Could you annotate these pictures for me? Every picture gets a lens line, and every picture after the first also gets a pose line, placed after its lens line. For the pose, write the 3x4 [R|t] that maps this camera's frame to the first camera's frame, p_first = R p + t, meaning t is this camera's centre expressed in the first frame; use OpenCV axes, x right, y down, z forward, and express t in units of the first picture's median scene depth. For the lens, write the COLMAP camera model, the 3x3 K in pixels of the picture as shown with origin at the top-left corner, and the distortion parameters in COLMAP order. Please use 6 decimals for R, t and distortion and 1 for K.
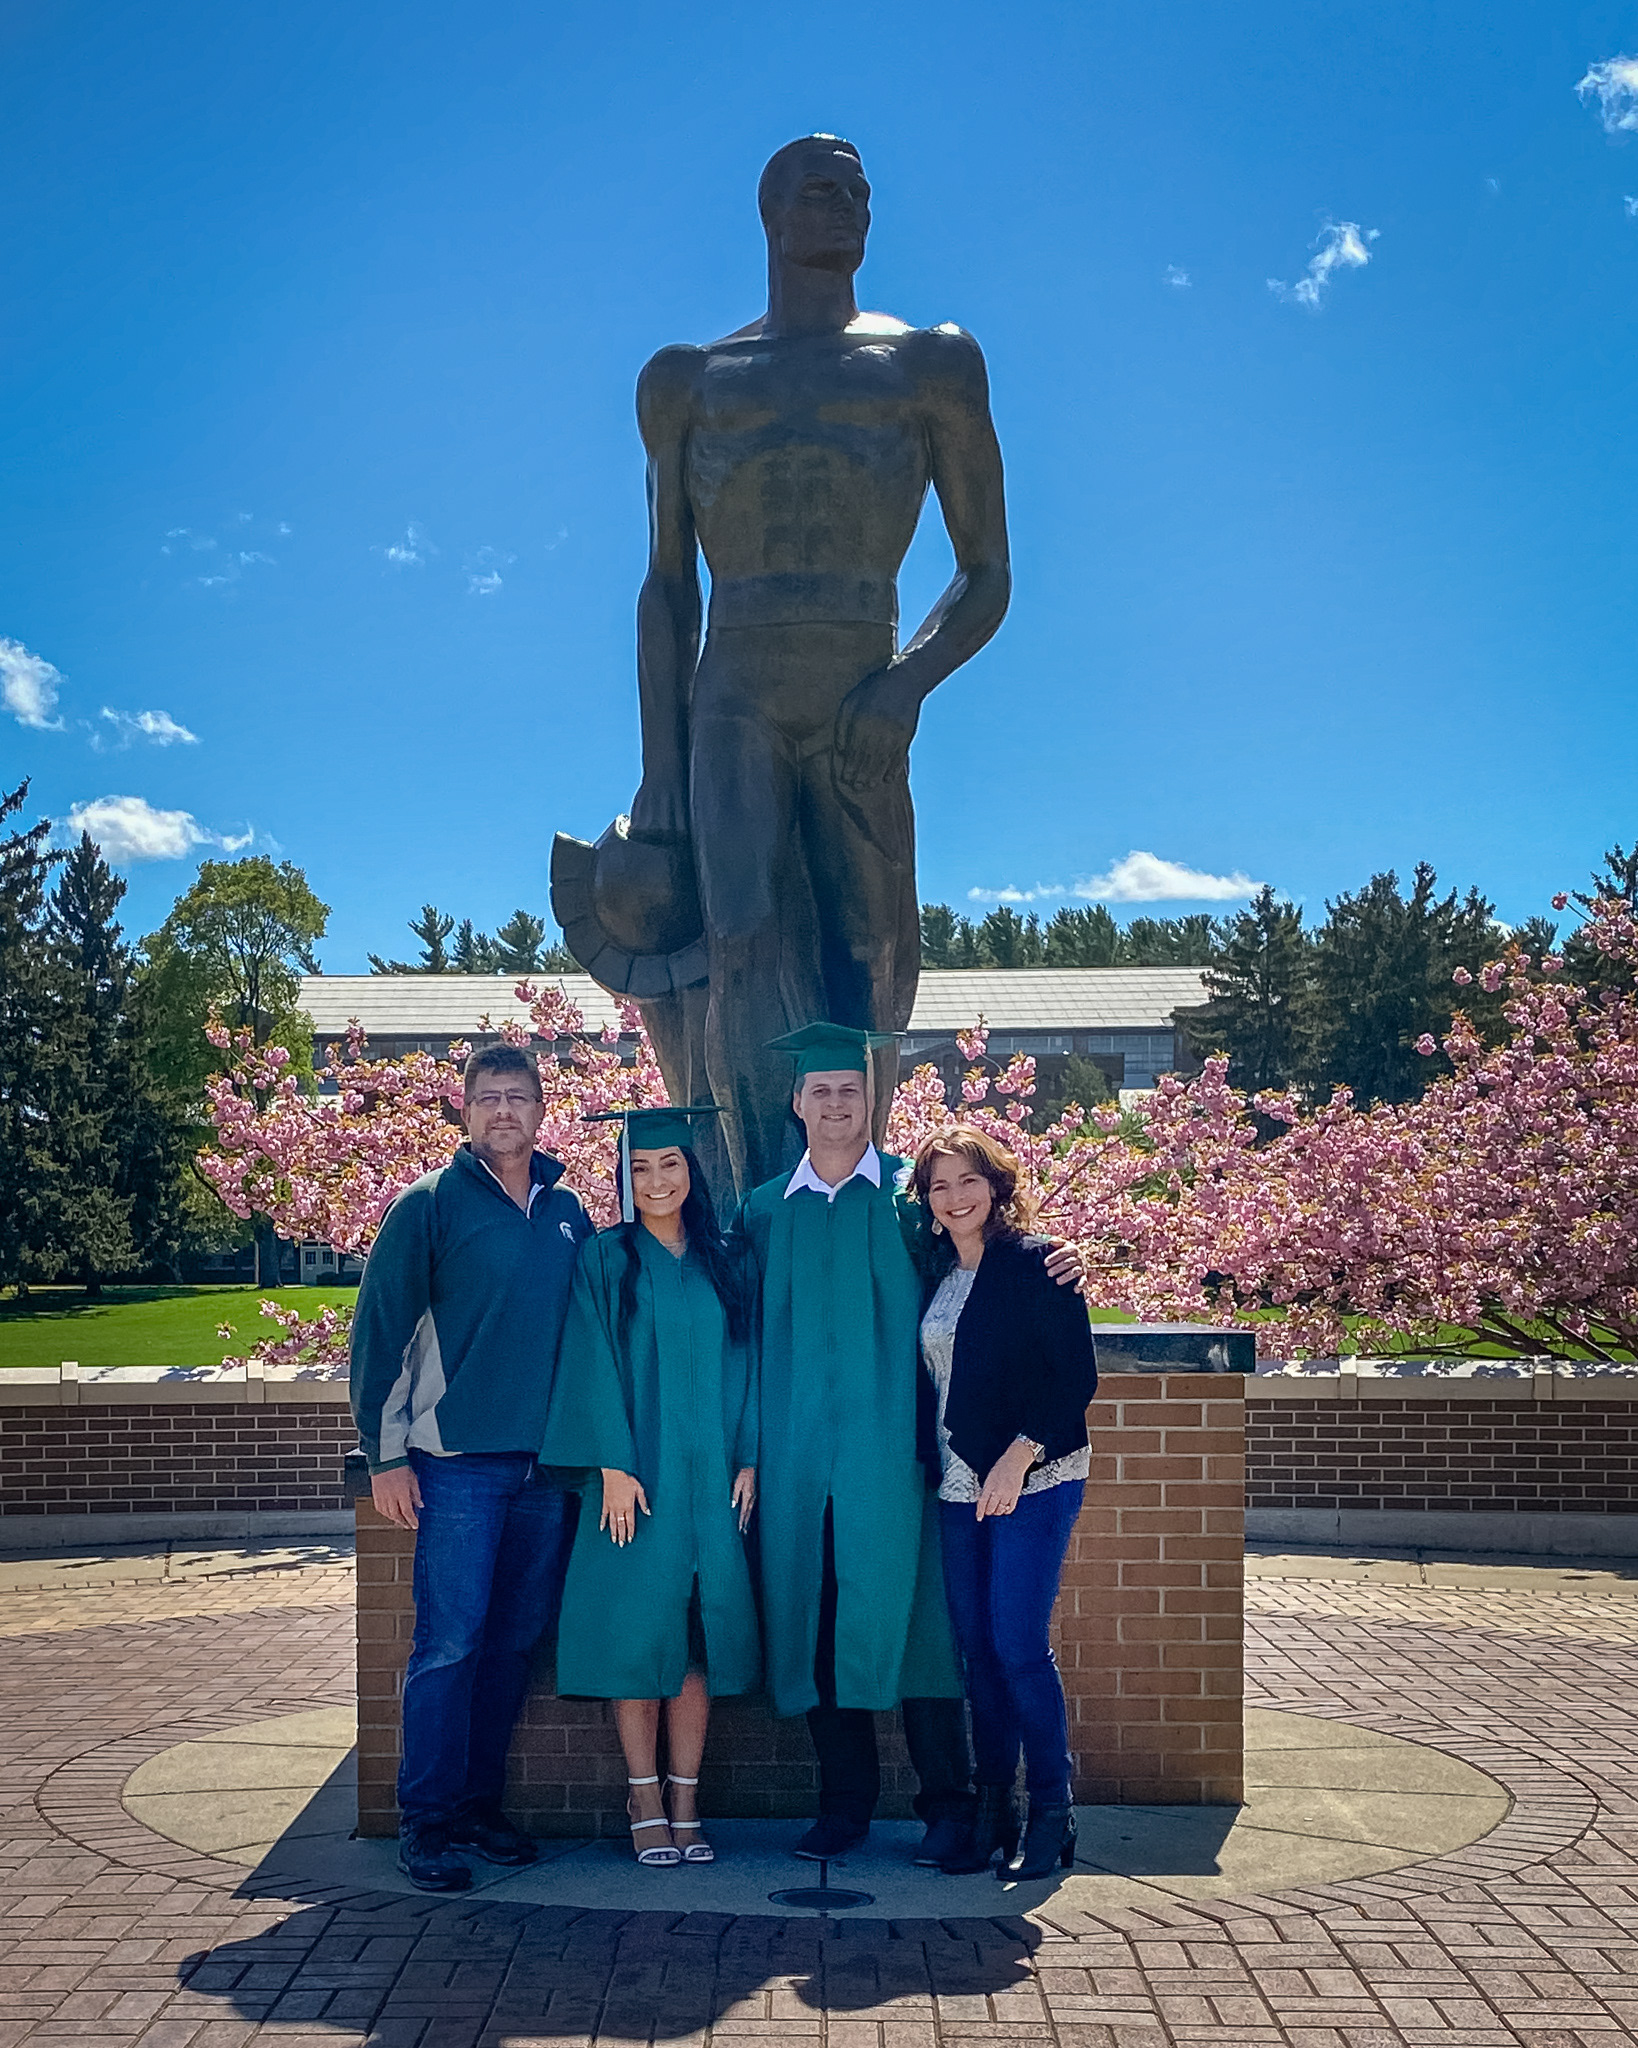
lens RADIAL K [[3137.7, 0, 689.7], [0, 3137.7, 1330.3], [0, 0, 1]] dist [0.101362, 0.000000]
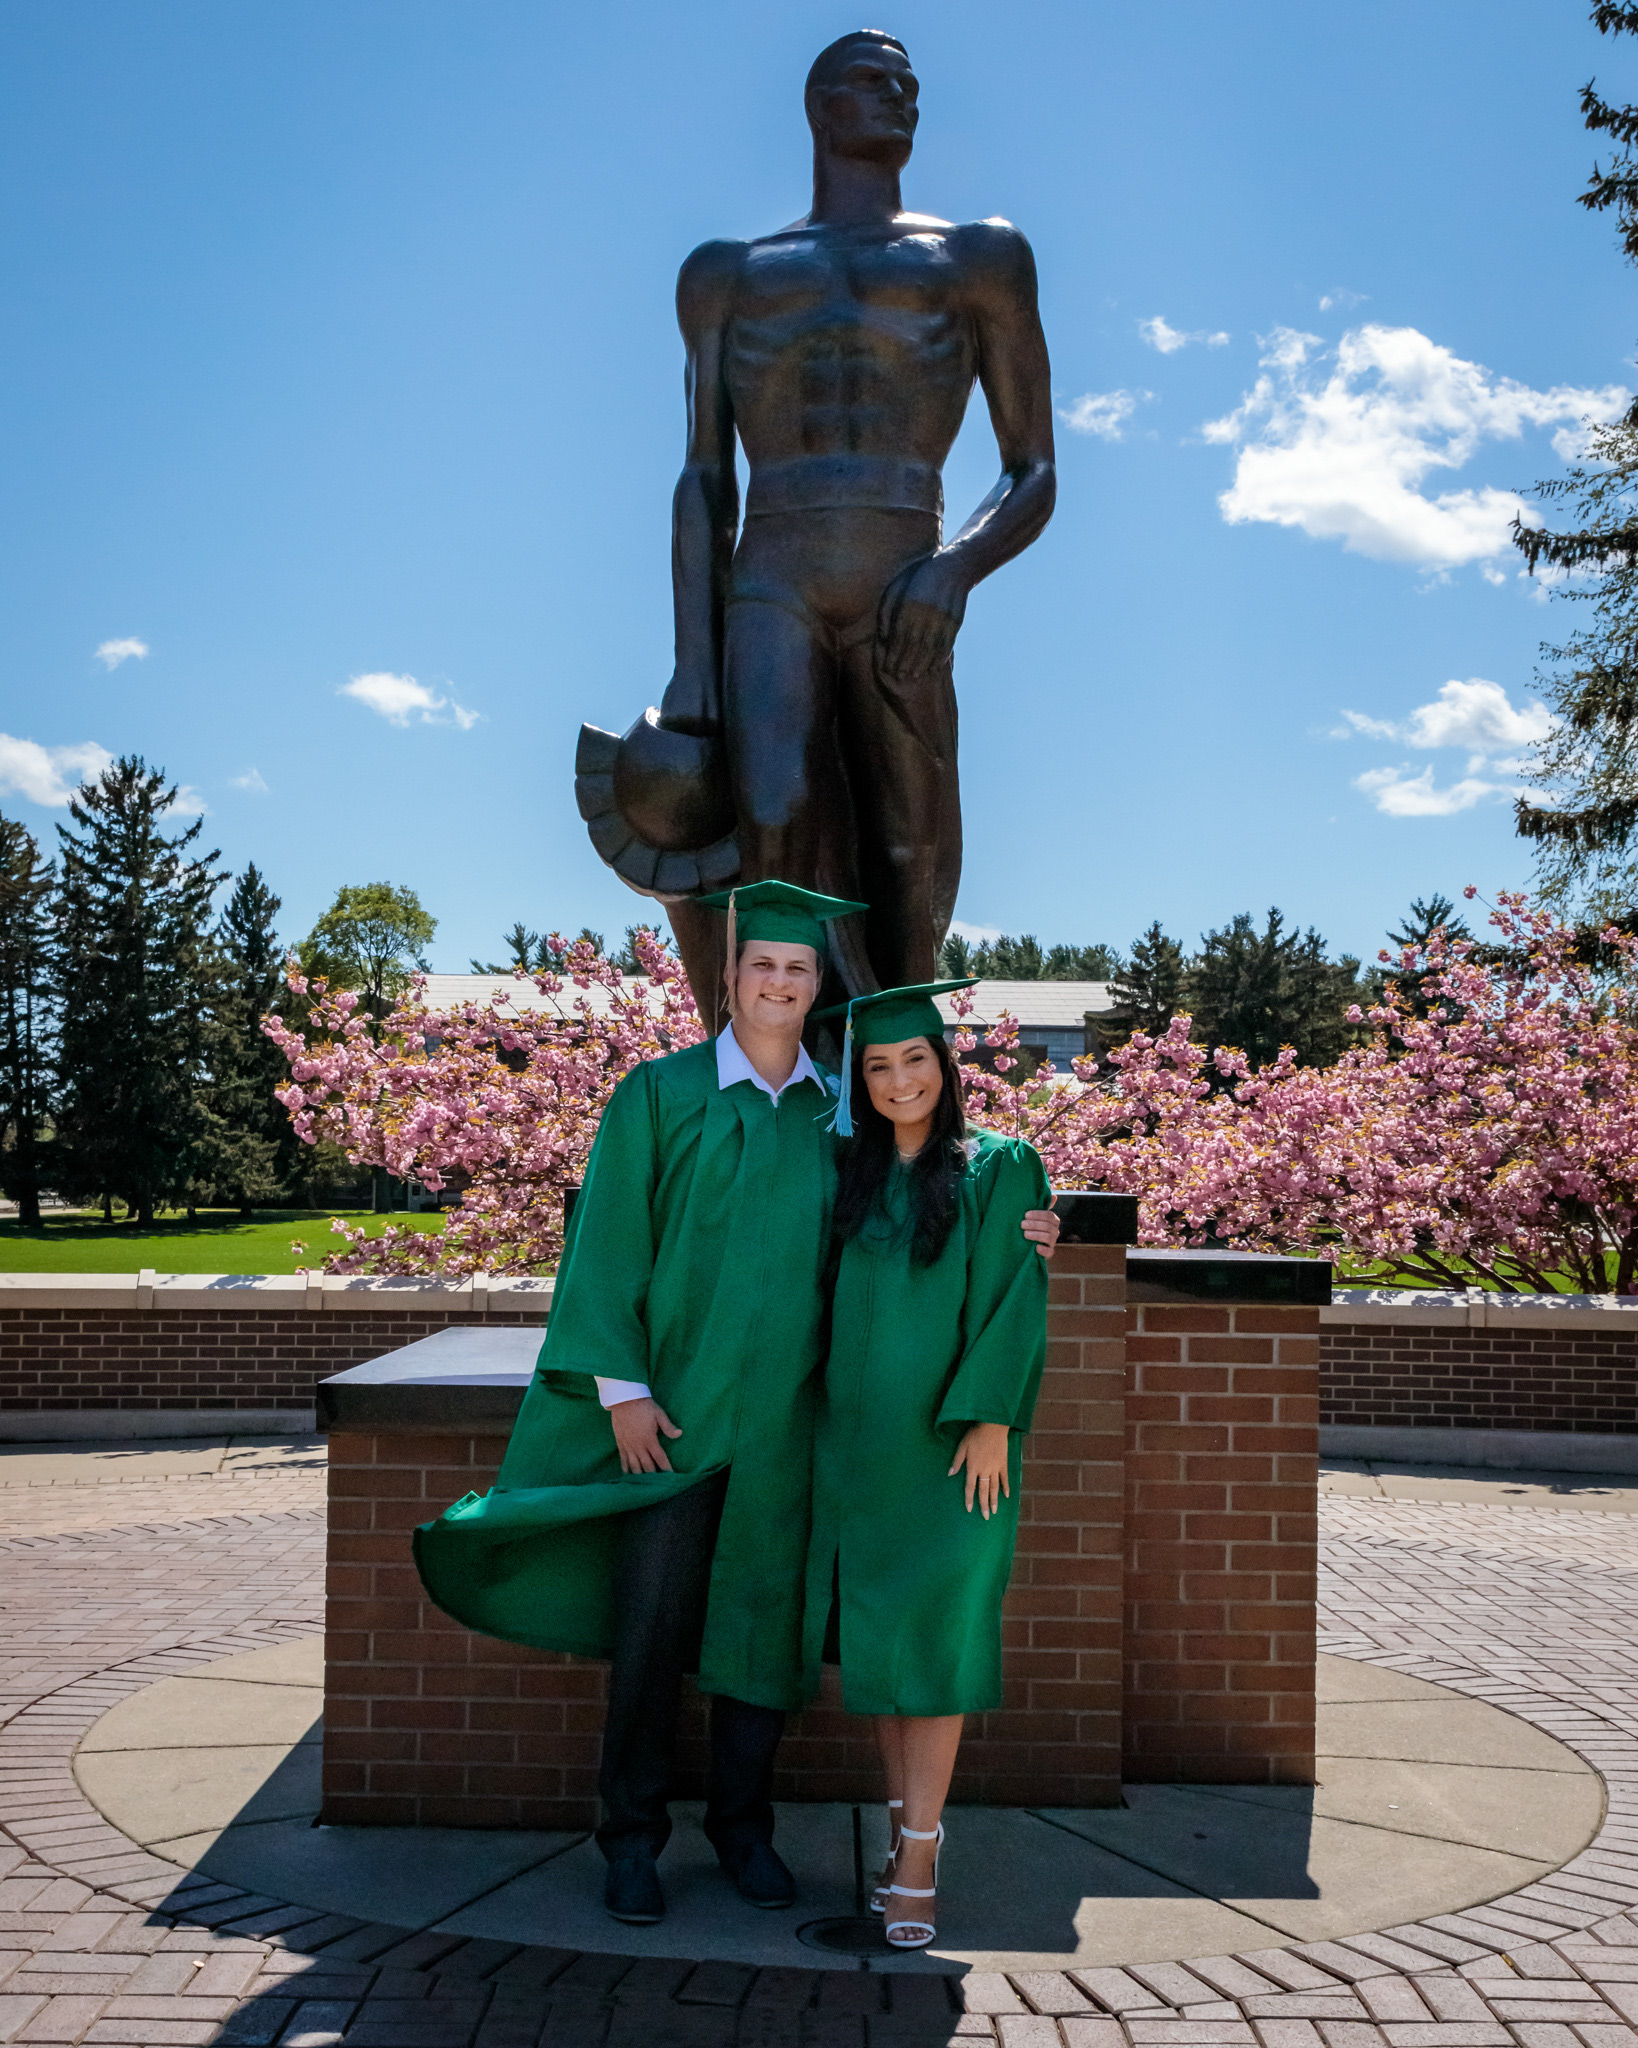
lens RADIAL K [[2013.5, 0, 753.7], [0, 2013.5, 1108.2], [0, 0, 1]] dist [-0.011616, 0.017490]
pose [[0.999587, 0.019188, 0.021370, -0.001109], [-0.017583, 0.997183, -0.072917, 0.001304], [-0.022709, 0.072511, 0.997109, 0.295981]]
